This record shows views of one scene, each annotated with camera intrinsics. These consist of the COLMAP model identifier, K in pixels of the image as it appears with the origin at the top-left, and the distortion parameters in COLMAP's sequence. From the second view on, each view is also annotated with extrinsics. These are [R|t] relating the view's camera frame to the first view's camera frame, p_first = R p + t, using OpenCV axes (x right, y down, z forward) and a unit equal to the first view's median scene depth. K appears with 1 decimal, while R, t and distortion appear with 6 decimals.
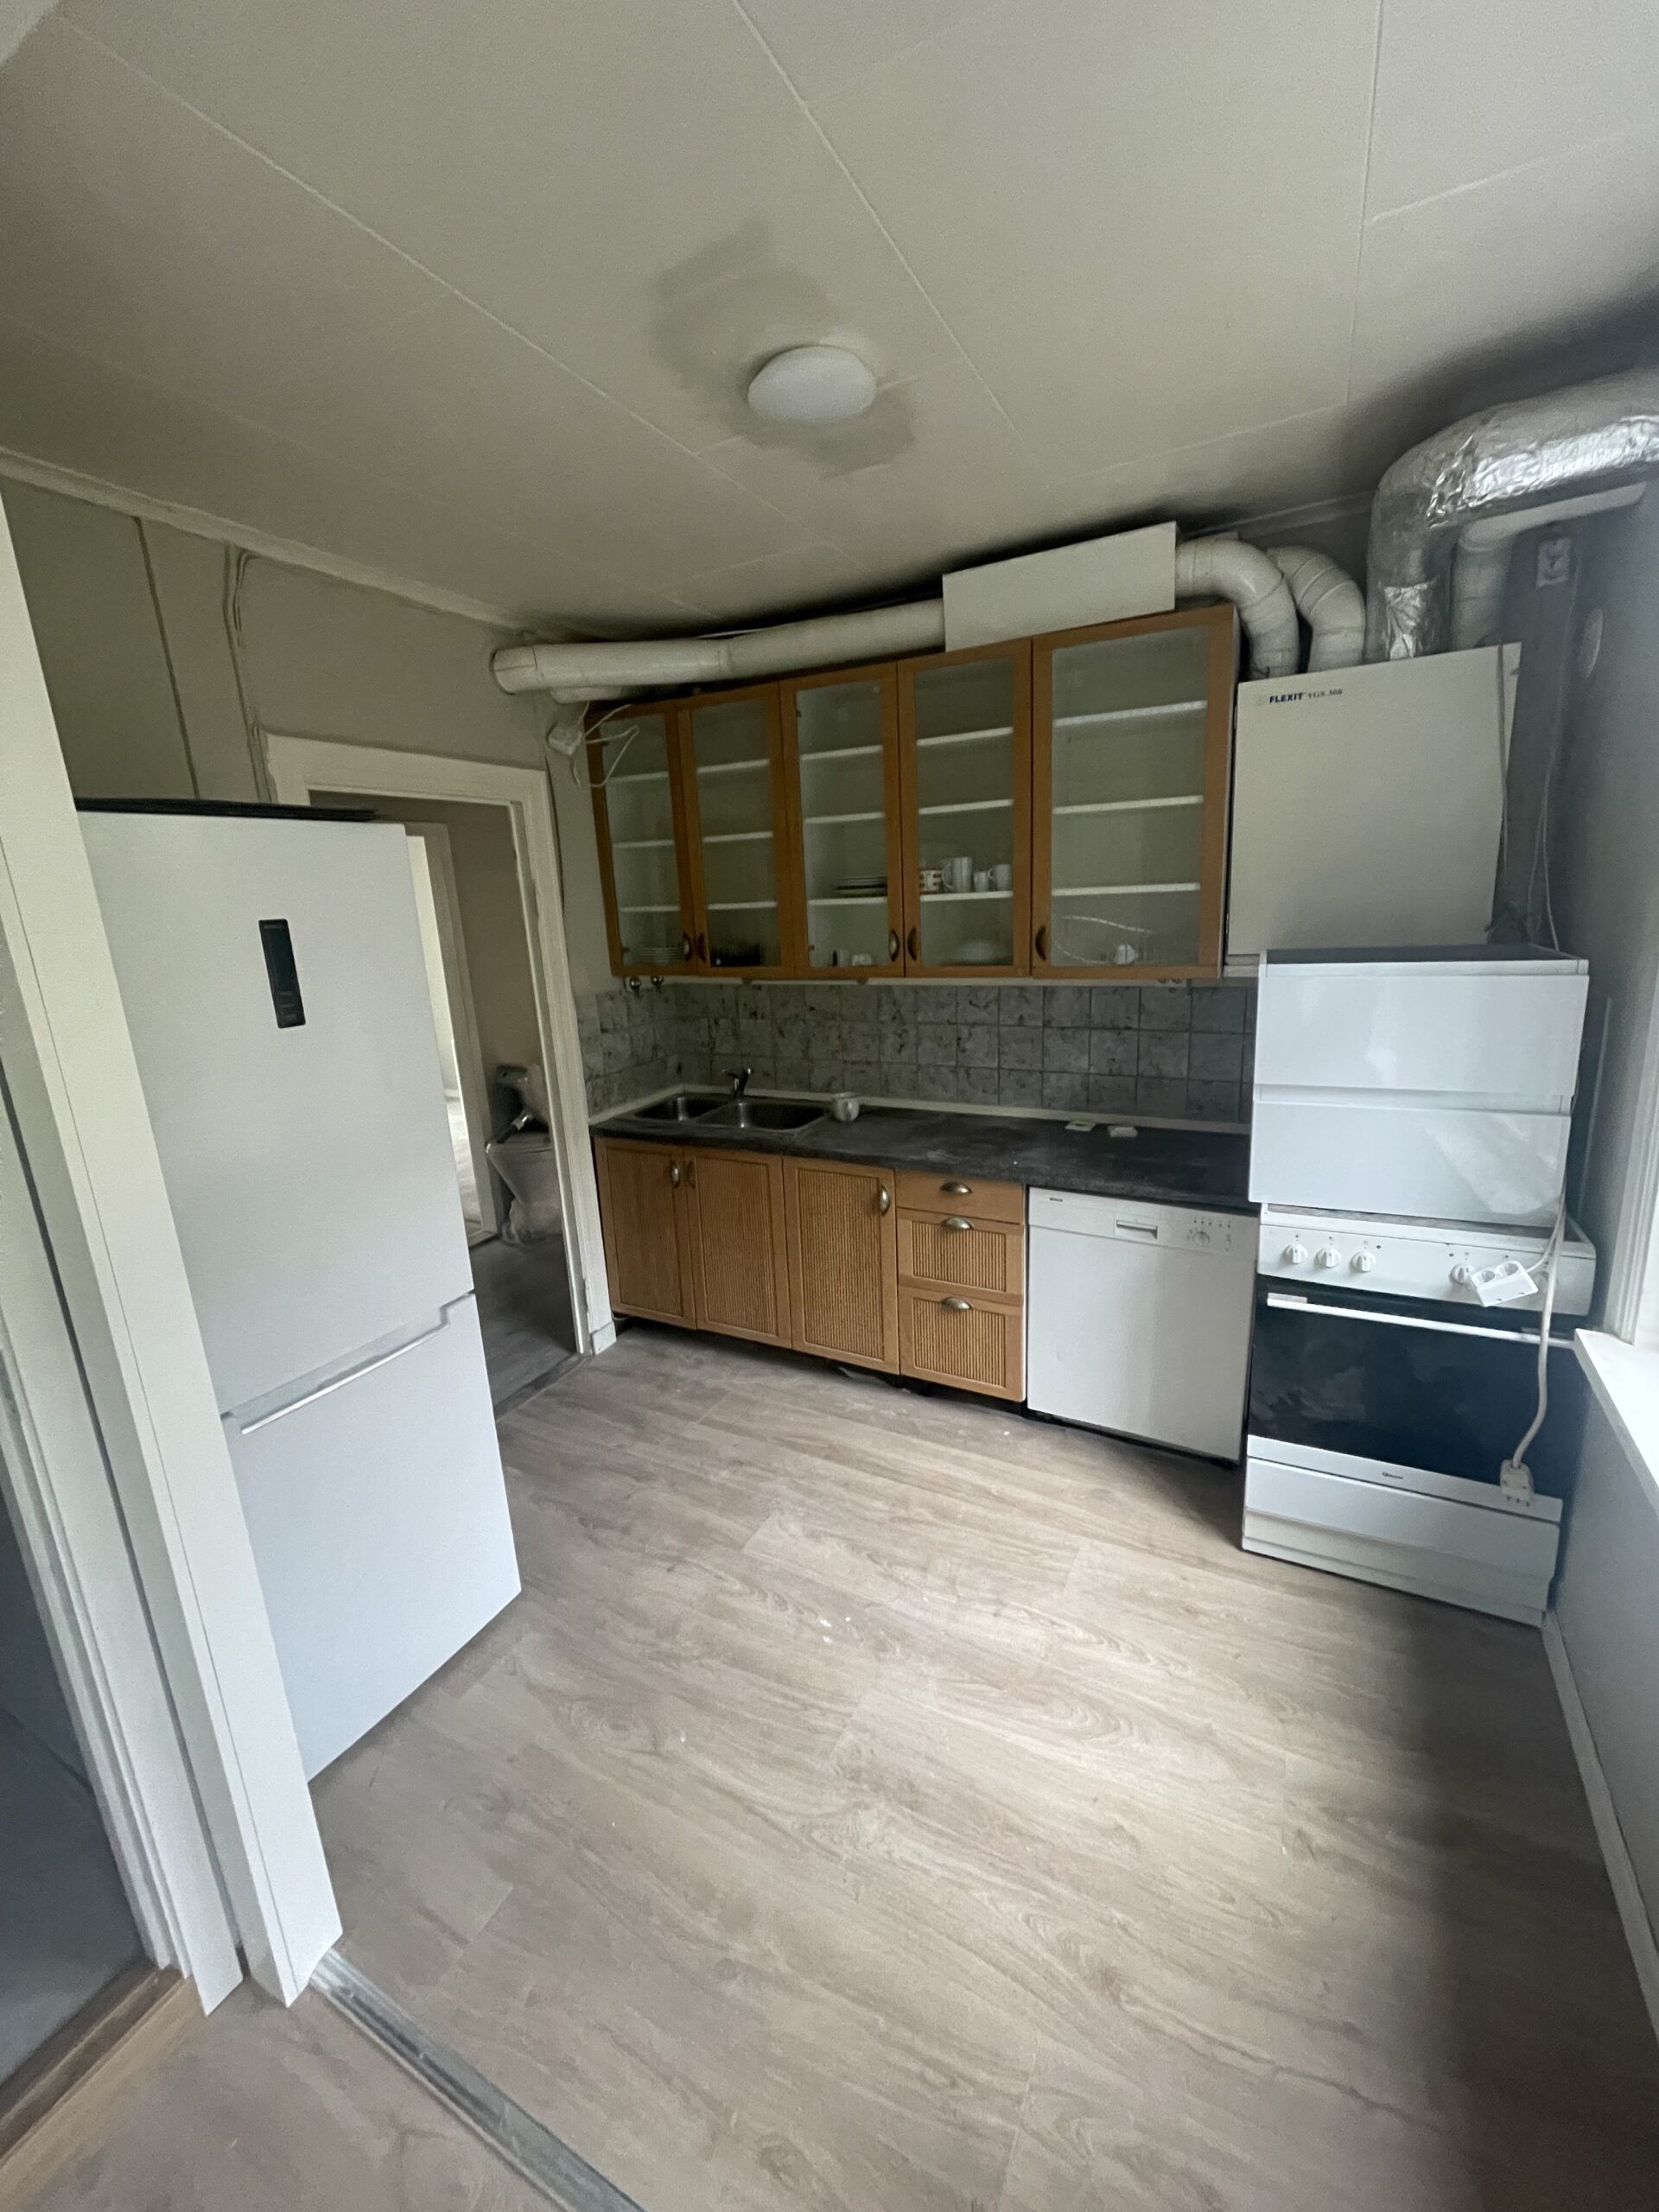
lens RADIAL K [[898.3, 0, 826.8], [0, 898.3, 1104.8], [0, 0, 1]] dist [-0.002797, 0.000340]
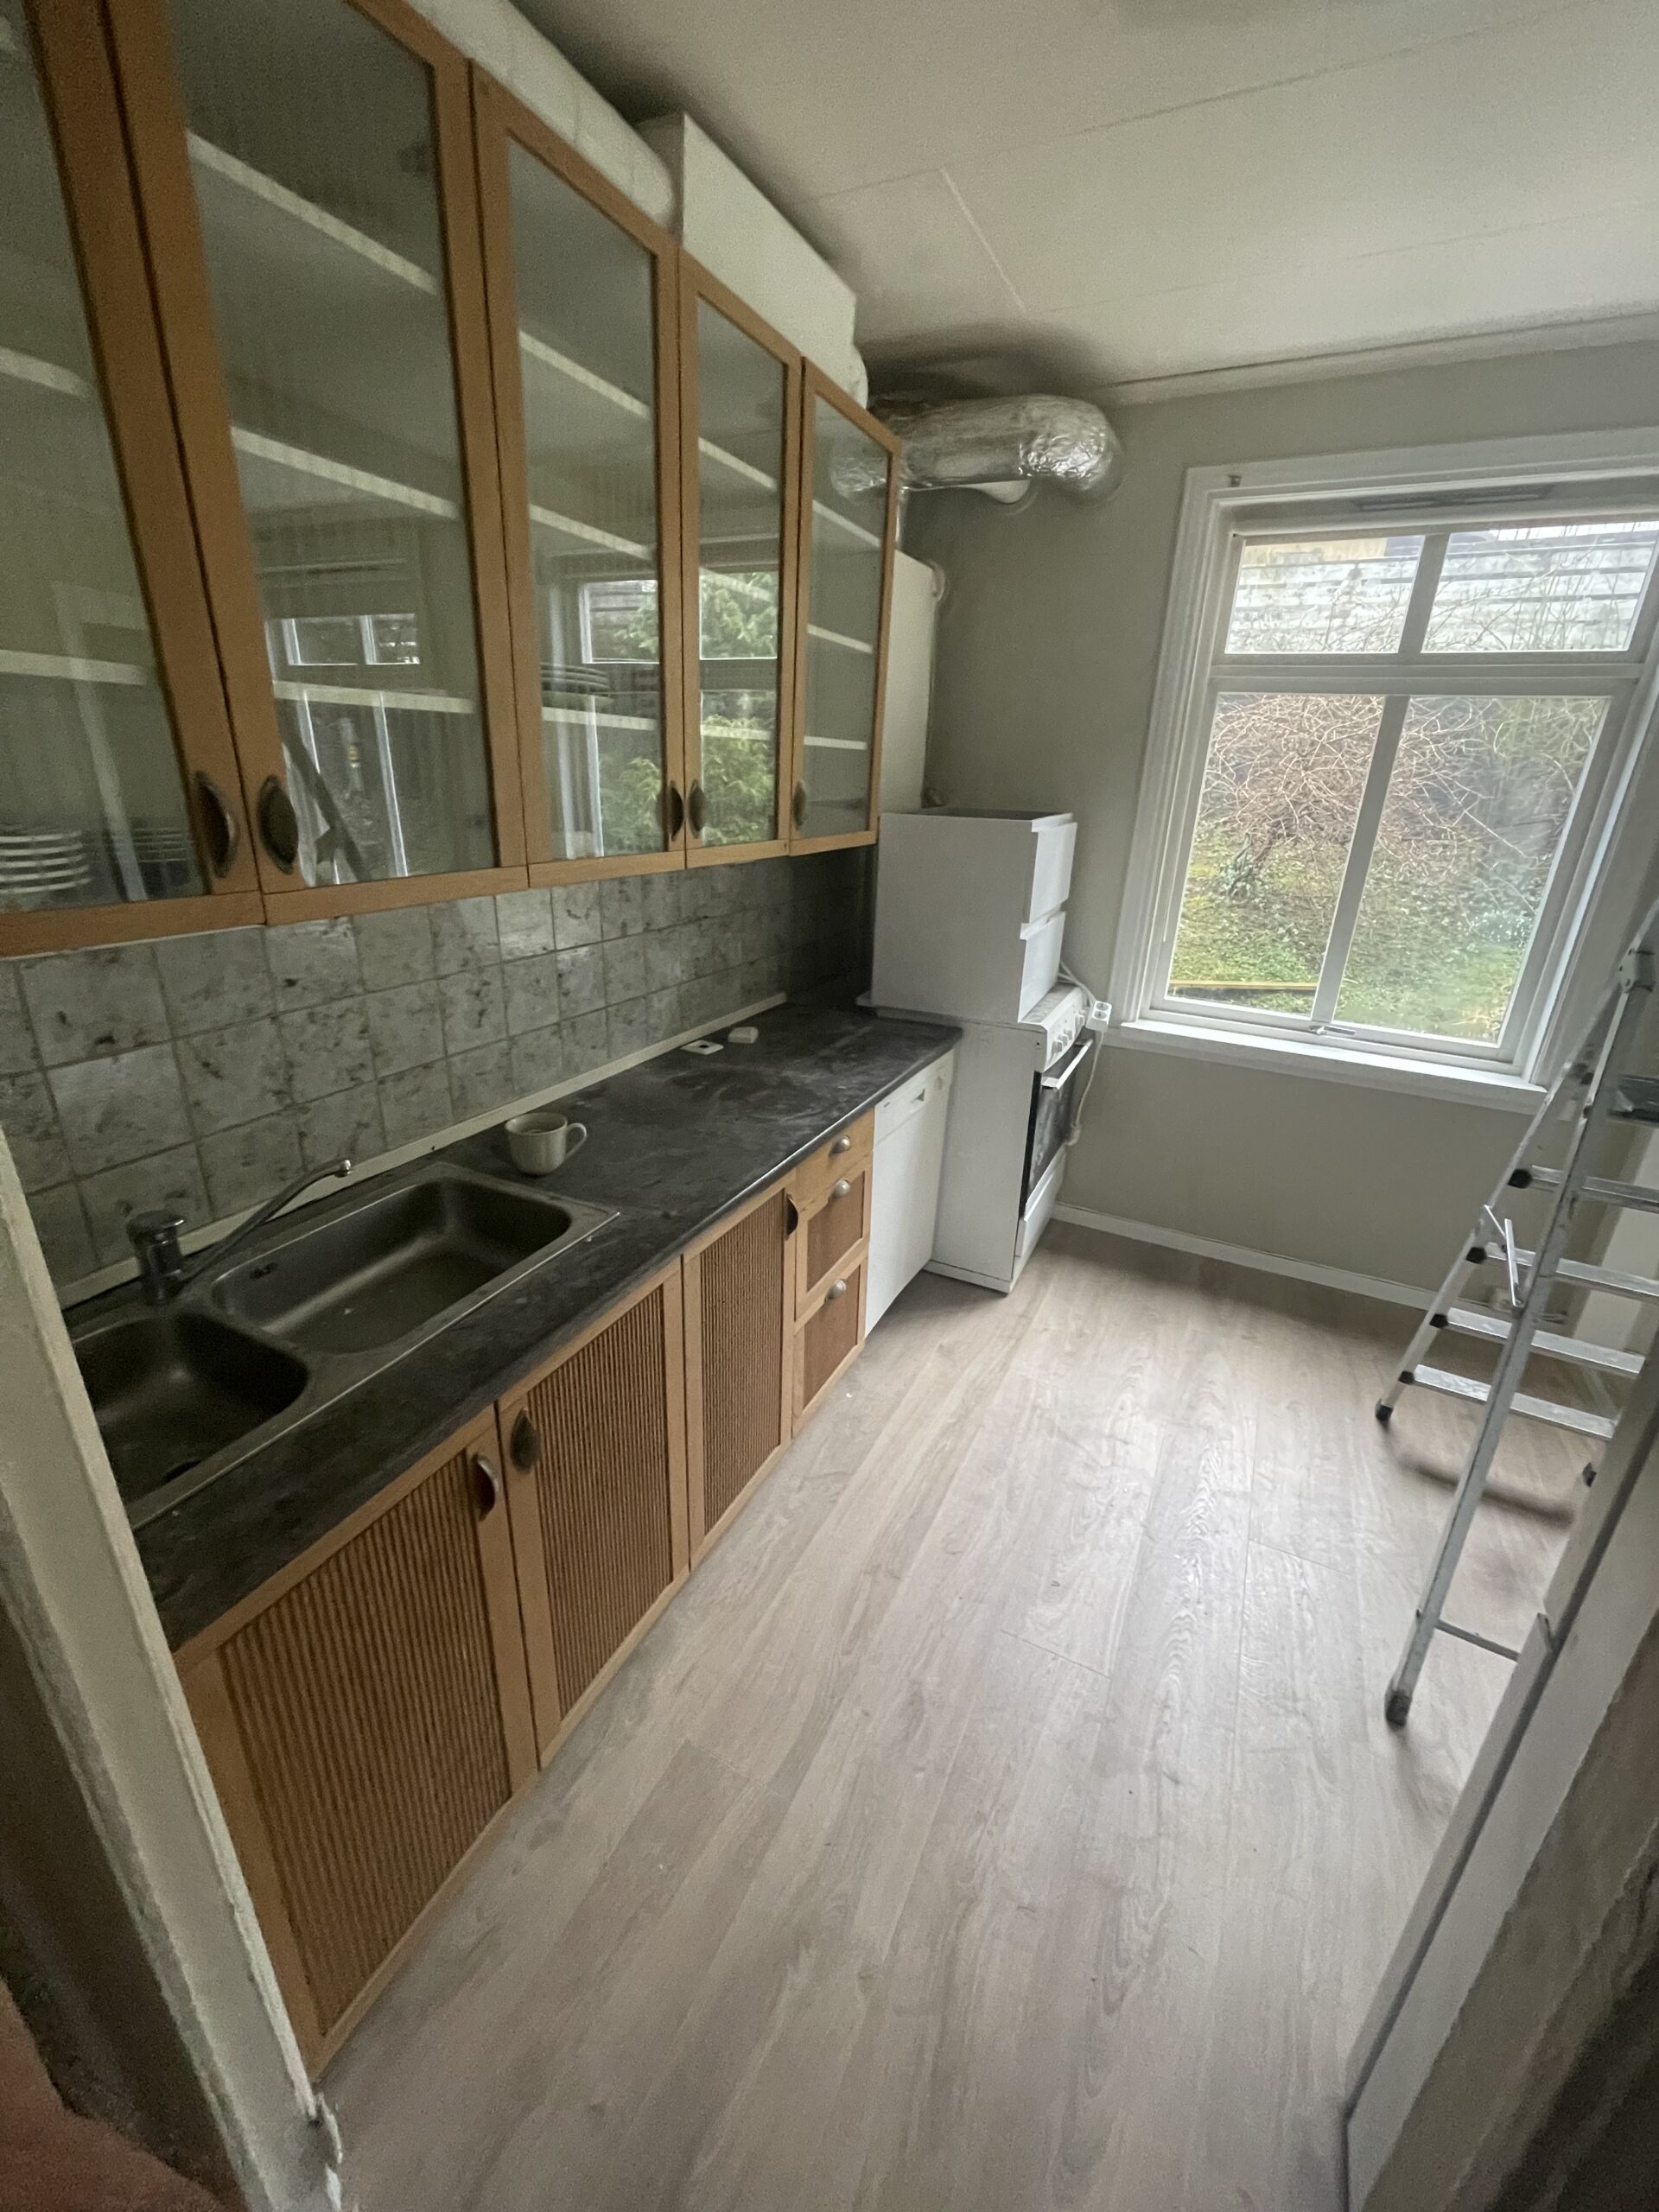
lens RADIAL K [[898.3, 0, 822.6], [0, 898.3, 1097.7], [0, 0, 1]] dist [-0.002797, 0.000340]
pose [[-0.040866, -0.296184, 0.954256, -0.484179], [0.204275, 0.932405, 0.298150, -0.146747], [-0.978060, 0.207115, 0.022400, 0.858293]]
